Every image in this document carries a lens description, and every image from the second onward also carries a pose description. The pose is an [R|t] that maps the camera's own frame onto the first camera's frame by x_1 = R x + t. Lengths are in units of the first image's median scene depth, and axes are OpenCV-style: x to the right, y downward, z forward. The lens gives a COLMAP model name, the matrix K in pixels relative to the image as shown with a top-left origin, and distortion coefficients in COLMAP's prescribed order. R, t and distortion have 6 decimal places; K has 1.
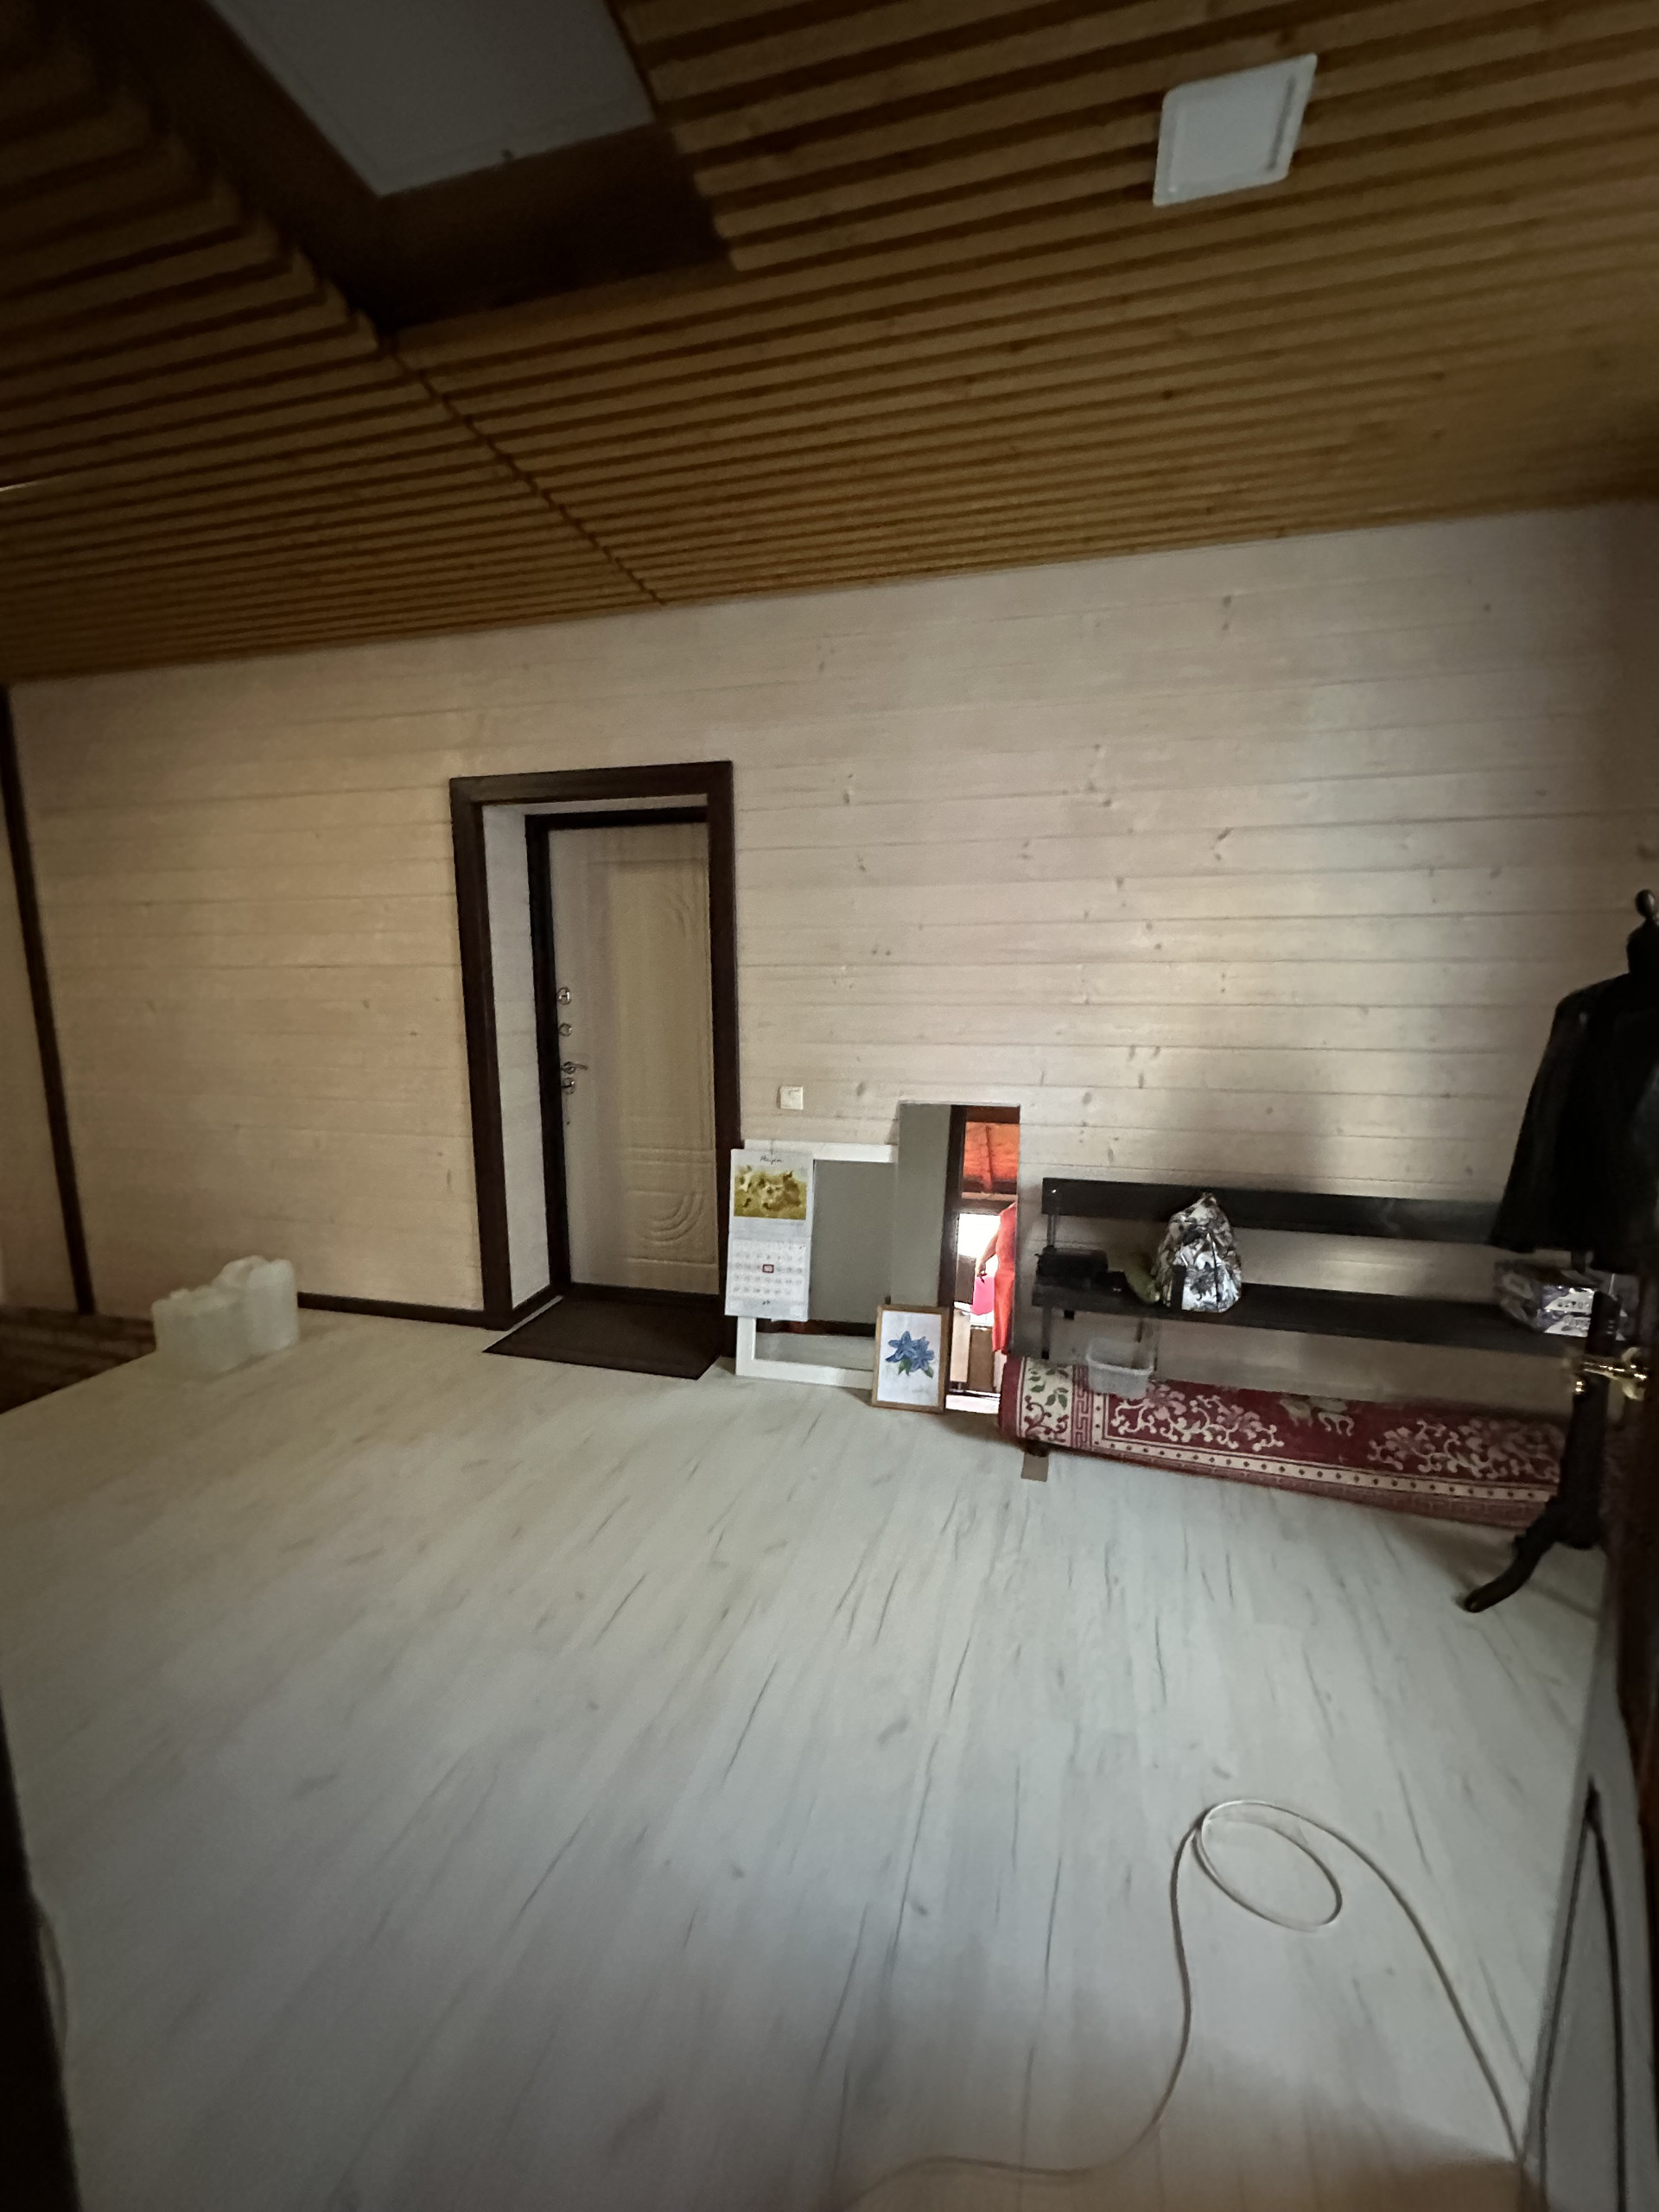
lens RADIAL K [[882.9, 0, 827.8], [0, 882.9, 1106.4], [0, 0, 1]] dist [-0.003374, 0.000603]
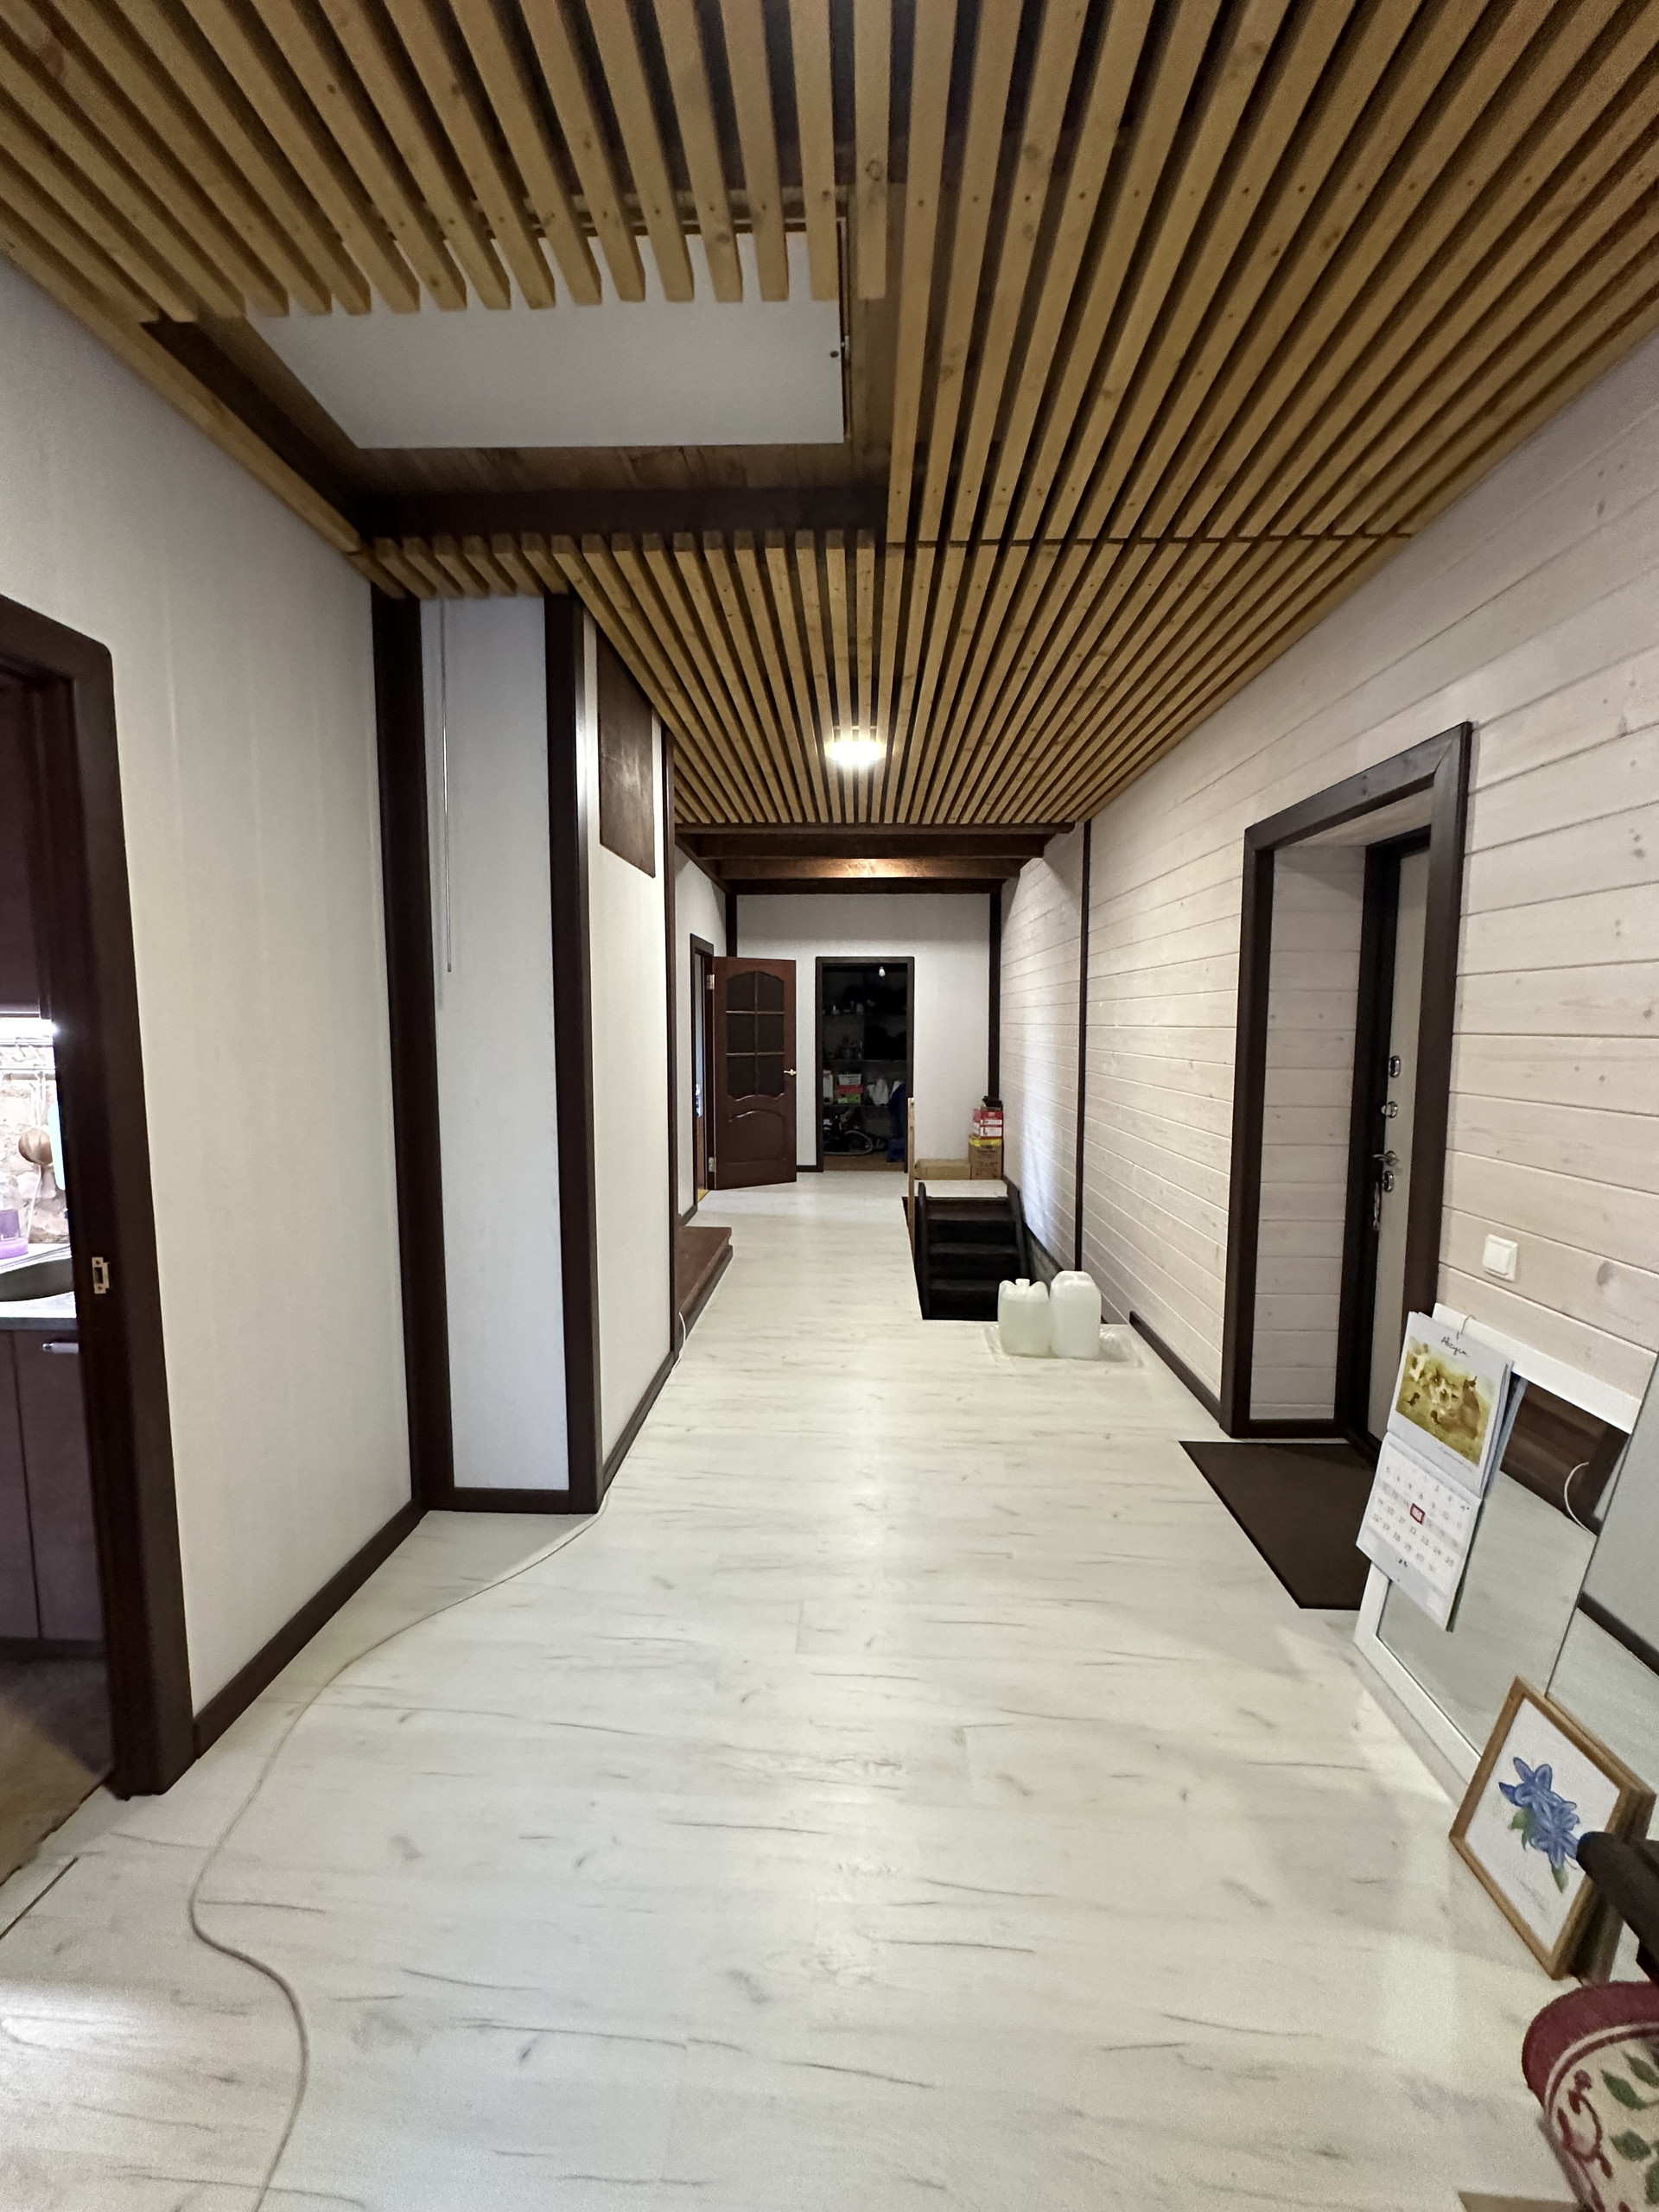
lens RADIAL K [[882.9, 0, 823.7], [0, 882.9, 1100.3], [0, 0, 1]] dist [-0.003374, 0.000603]
pose [[0.212858, 0.092345, -0.972709, 0.424737], [-0.147799, 0.987112, 0.061369, -0.082353], [0.965840, 0.130702, 0.223764, 0.414052]]
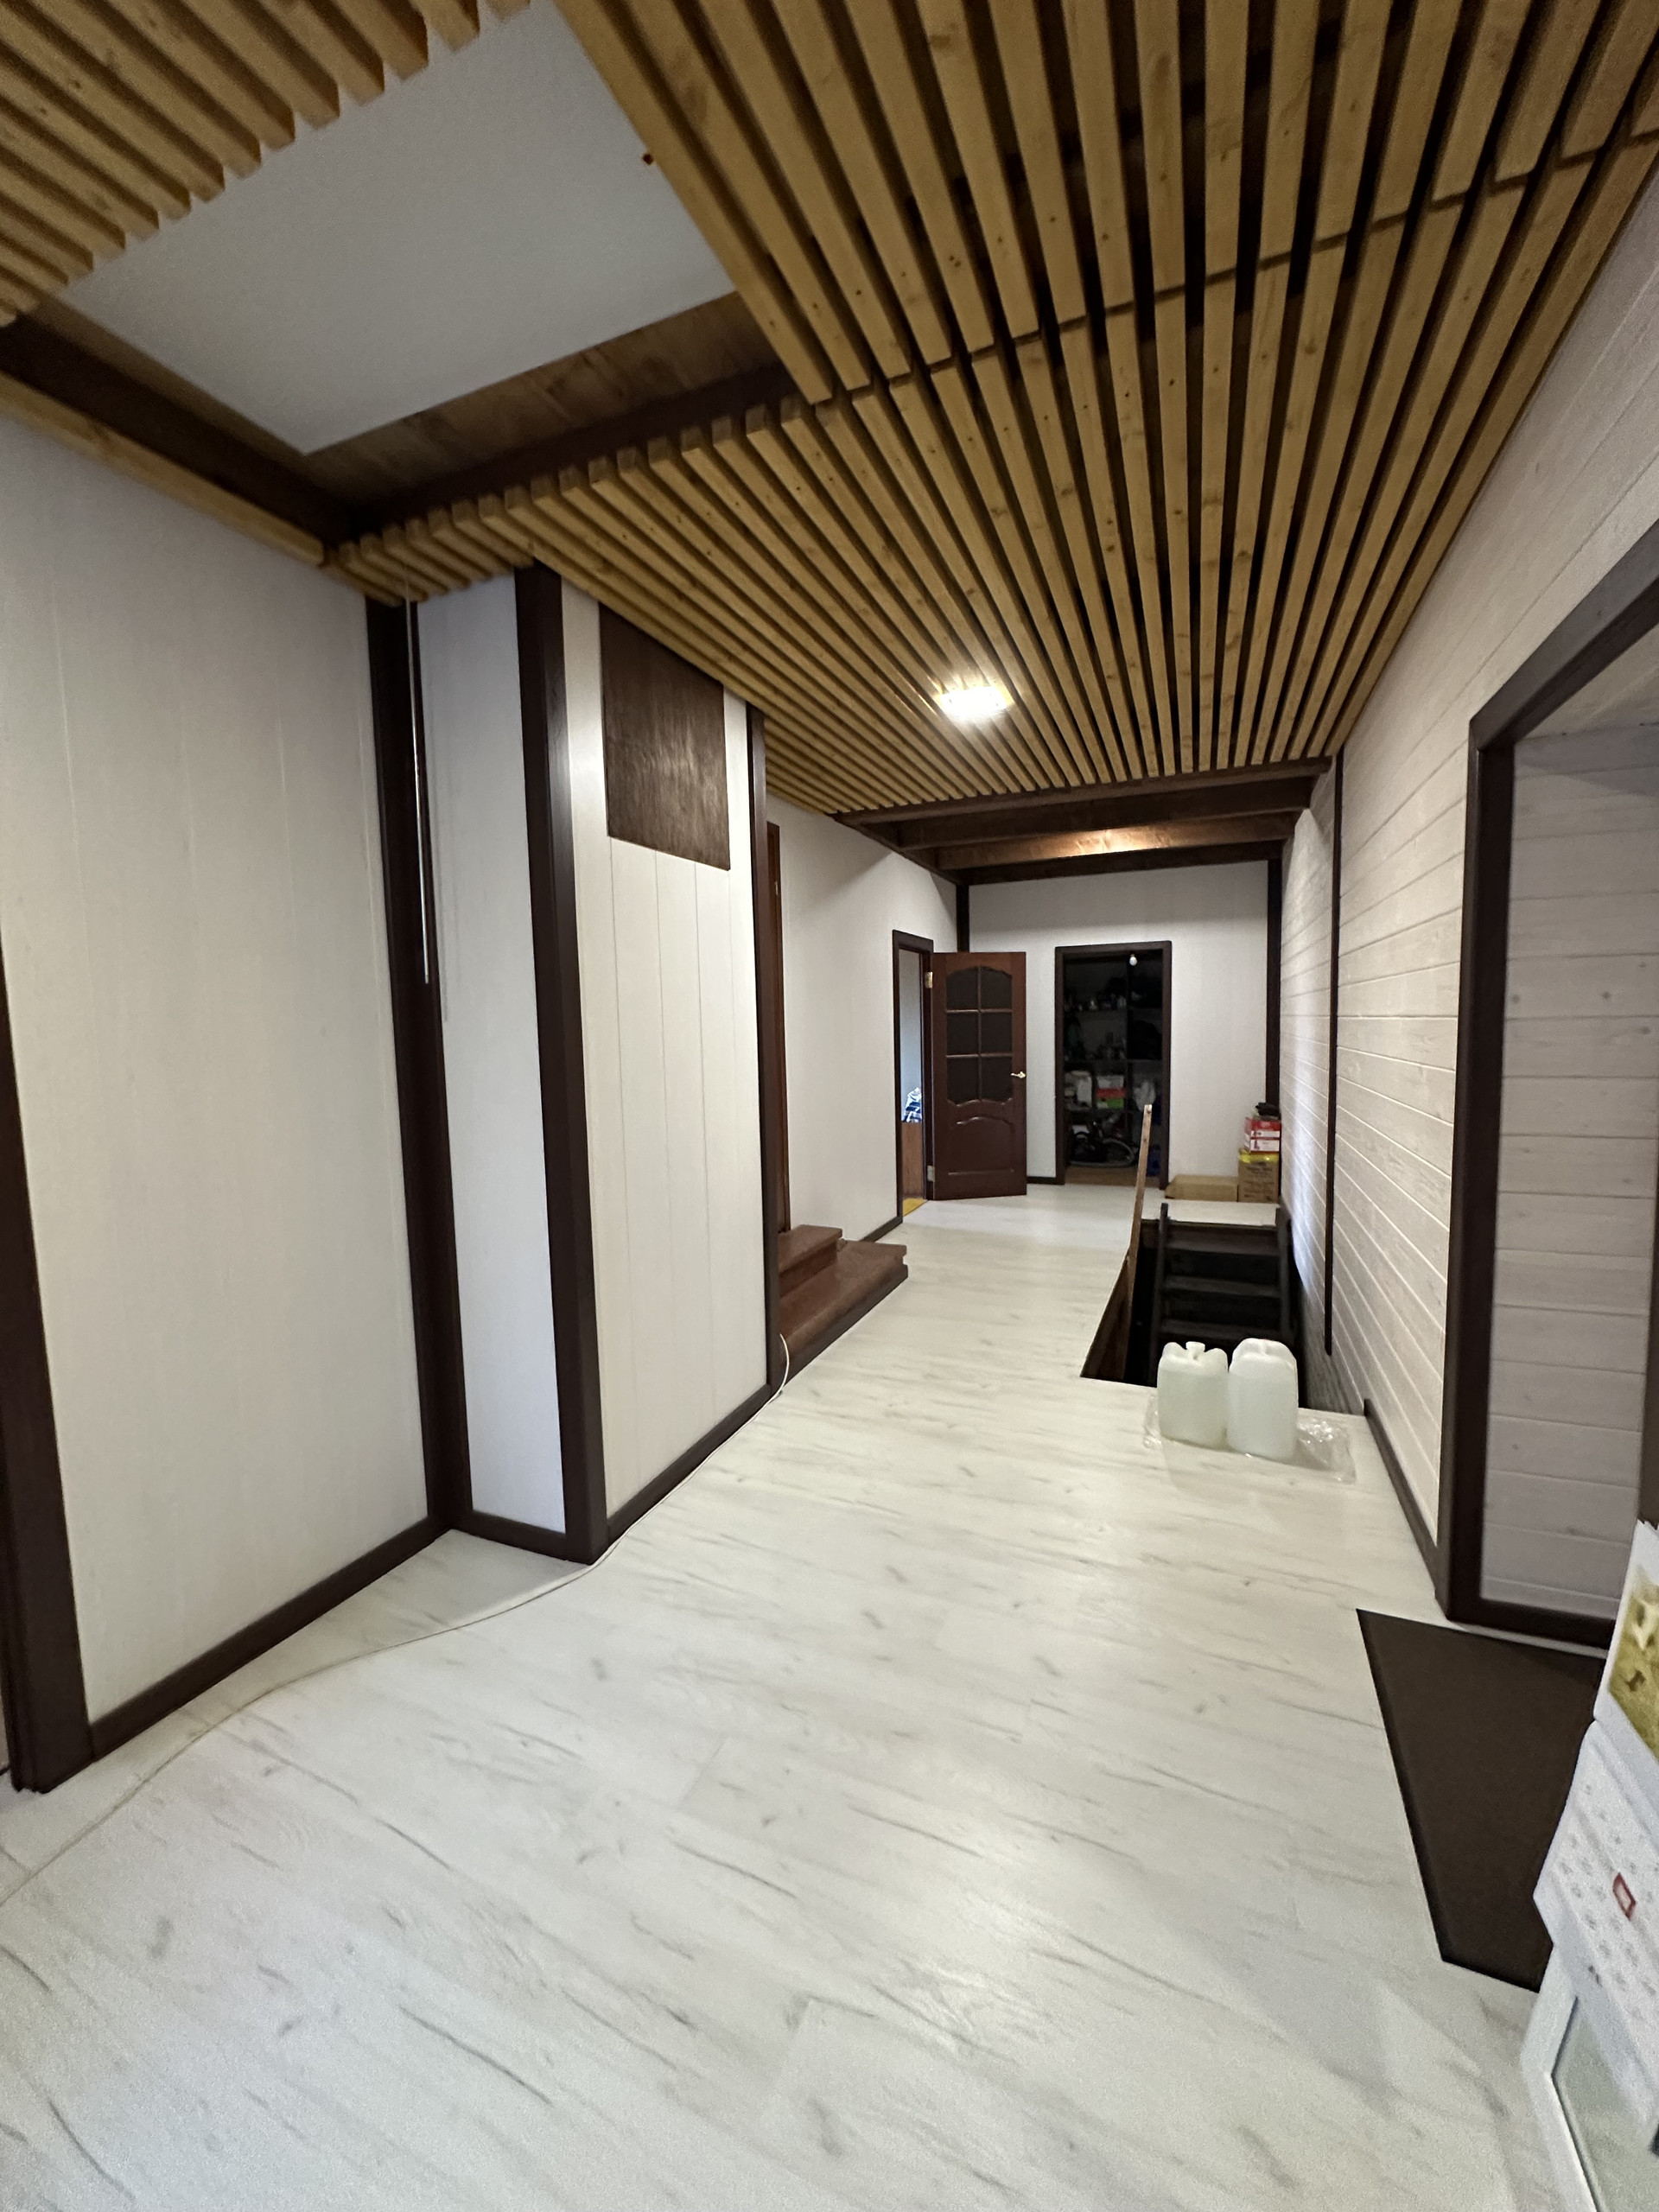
lens RADIAL K [[882.9, 0, 822.3], [0, 882.9, 1101.5], [0, 0, 1]] dist [-0.003374, 0.000603]
pose [[-0.144188, 0.094961, -0.984983, 0.287312], [-0.122326, 0.986040, 0.112969, -0.123564], [0.981960, 0.136778, -0.130559, 0.694220]]
